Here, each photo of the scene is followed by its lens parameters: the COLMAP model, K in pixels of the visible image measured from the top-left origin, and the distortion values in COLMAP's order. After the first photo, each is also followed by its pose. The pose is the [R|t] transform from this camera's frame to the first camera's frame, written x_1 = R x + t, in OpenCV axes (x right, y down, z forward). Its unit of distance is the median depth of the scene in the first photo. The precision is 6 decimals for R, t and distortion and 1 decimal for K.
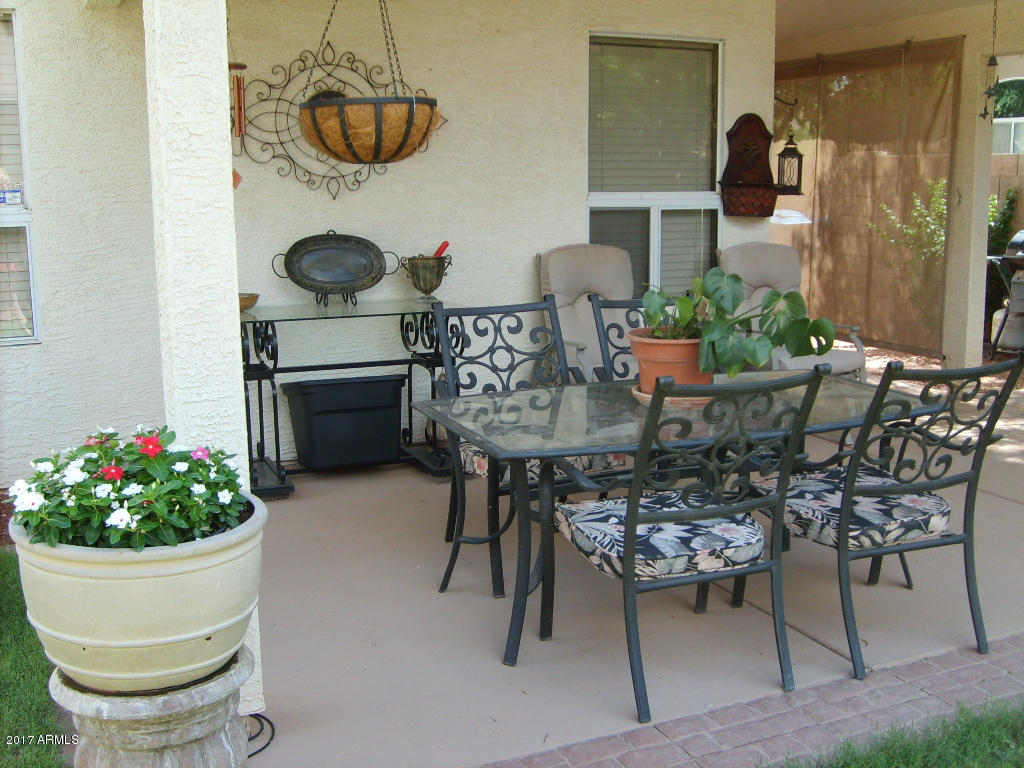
lens RADIAL K [[1139.8, 0, 502.9], [0, 1139.8, 351.4], [0, 0, 1]] dist [-0.100725, 0.000000]
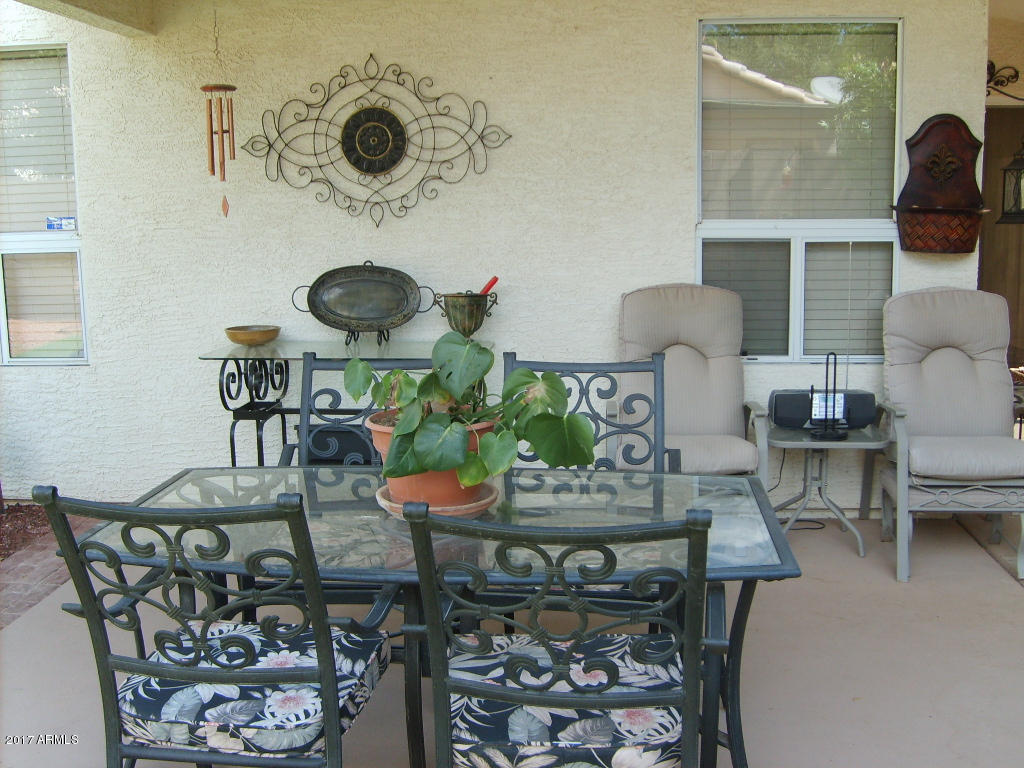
lens RADIAL K [[1139.8, 0, 496.1], [0, 1139.8, 358.8], [0, 0, 1]] dist [-0.100725, 0.000000]
pose [[0.871325, 0.063131, -0.486628, 0.387654], [-0.065235, 0.997790, 0.012639, -0.046841], [0.486351, 0.020733, 0.873518, 0.255670]]
